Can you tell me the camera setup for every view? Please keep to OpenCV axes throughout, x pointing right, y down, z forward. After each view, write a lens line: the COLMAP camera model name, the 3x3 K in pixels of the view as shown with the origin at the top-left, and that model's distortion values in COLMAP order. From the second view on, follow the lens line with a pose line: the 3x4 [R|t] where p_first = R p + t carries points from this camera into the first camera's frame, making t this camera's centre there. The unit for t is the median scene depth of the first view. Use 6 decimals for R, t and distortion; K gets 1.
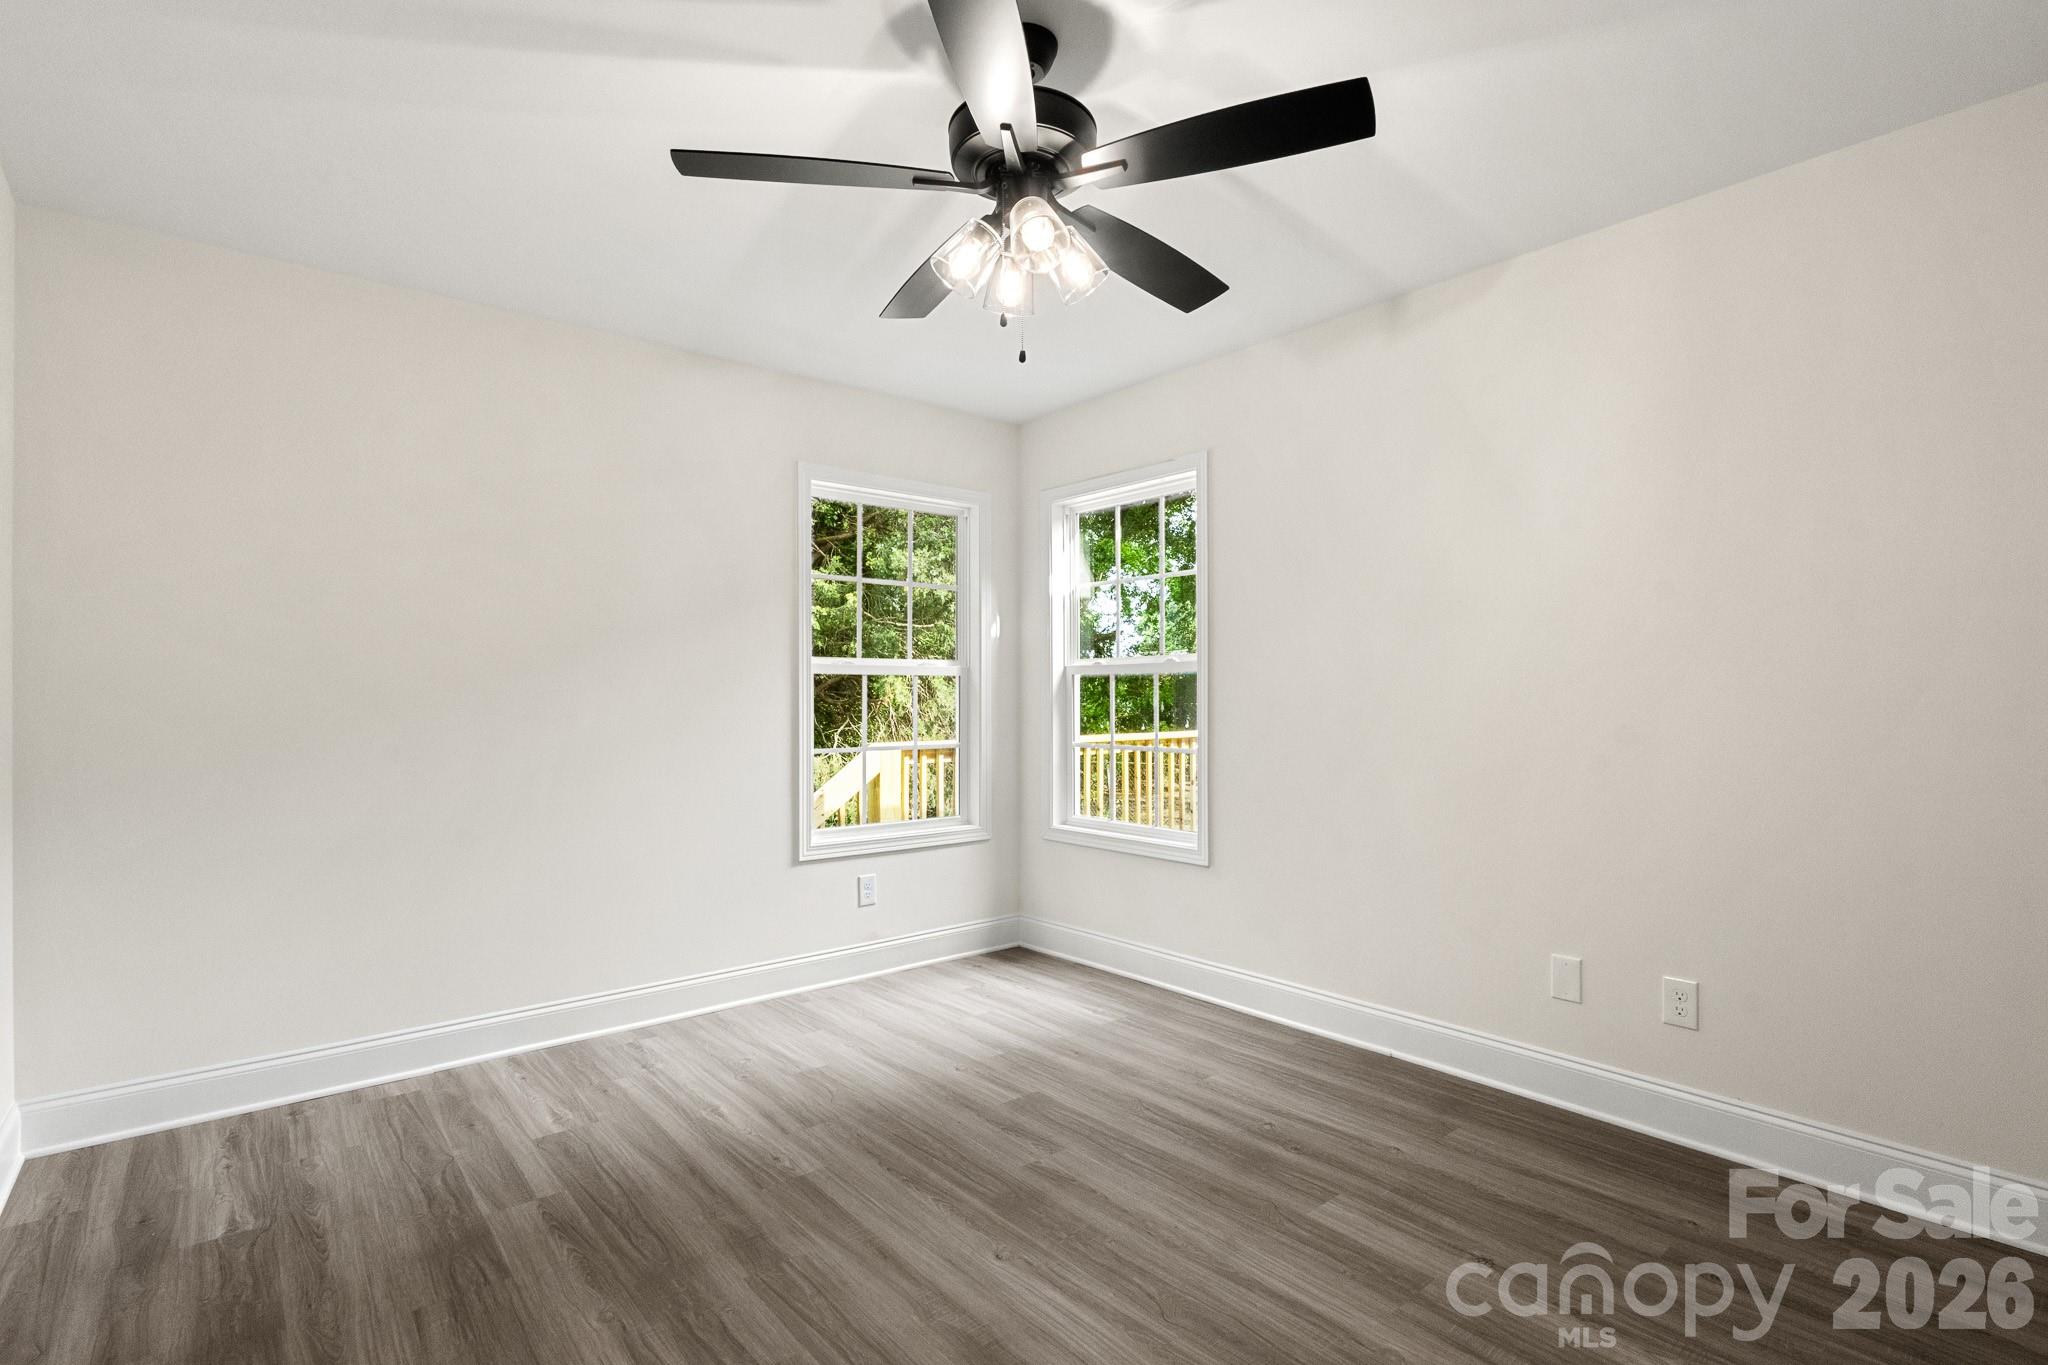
lens RADIAL K [[950.4, 0, 1020.5], [0, 950.4, 688.7], [0, 0, 1]] dist [-0.001918, -0.000069]
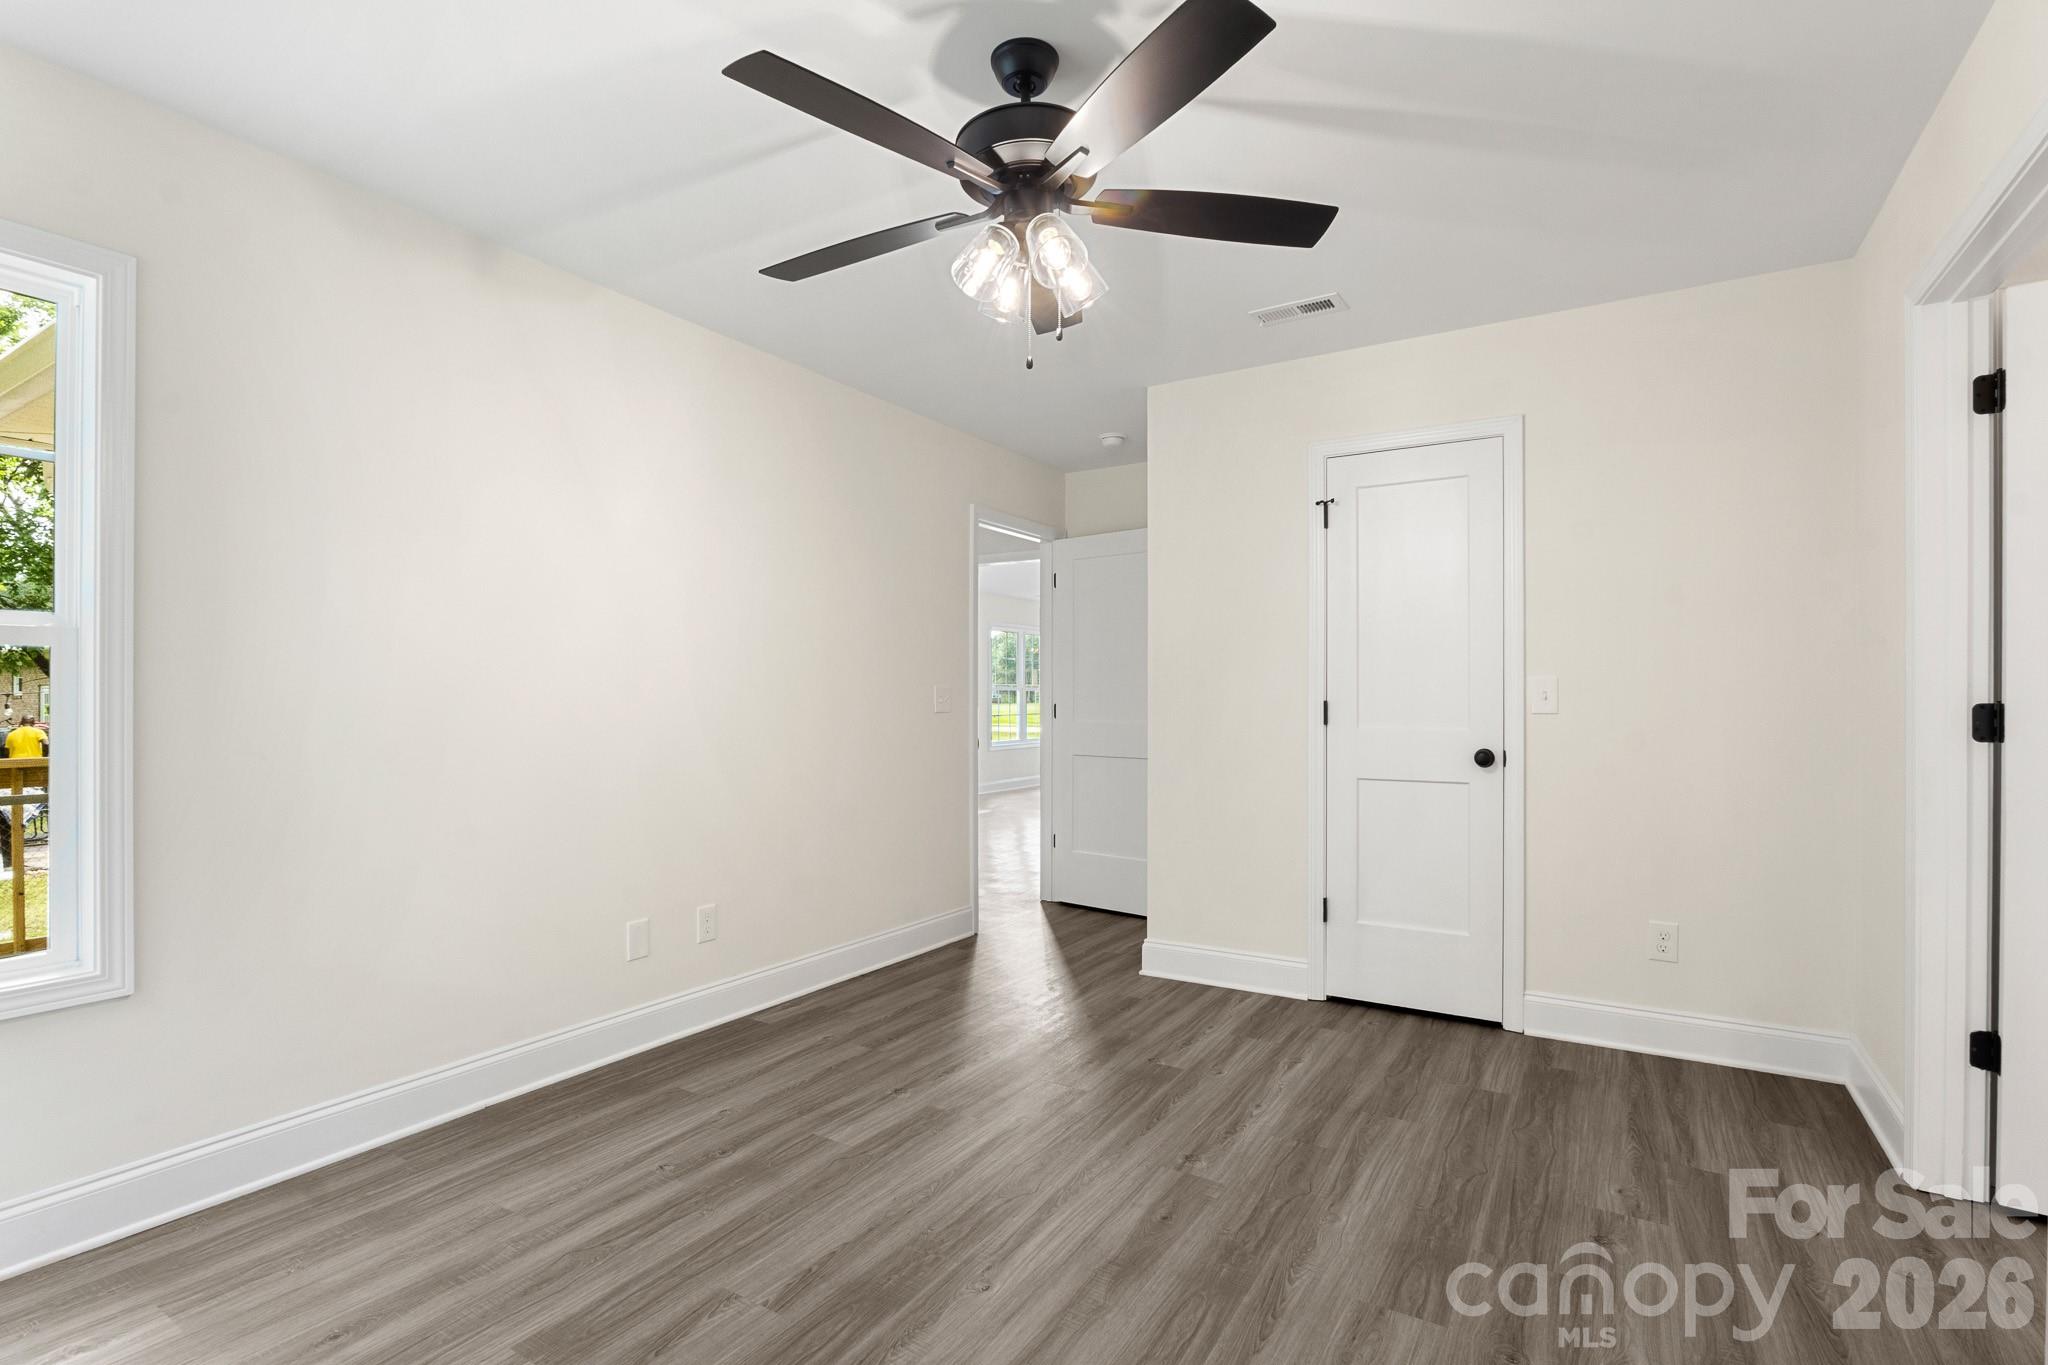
lens RADIAL K [[950.4, 0, 1022.9], [0, 950.4, 698.1], [0, 0, 1]] dist [-0.001918, -0.000069]
pose [[-0.300632, 0.005376, 0.953725, -0.704520], [-0.010662, 0.999903, -0.008997, 0.015892], [-0.953681, -0.012874, -0.300546, 0.945531]]
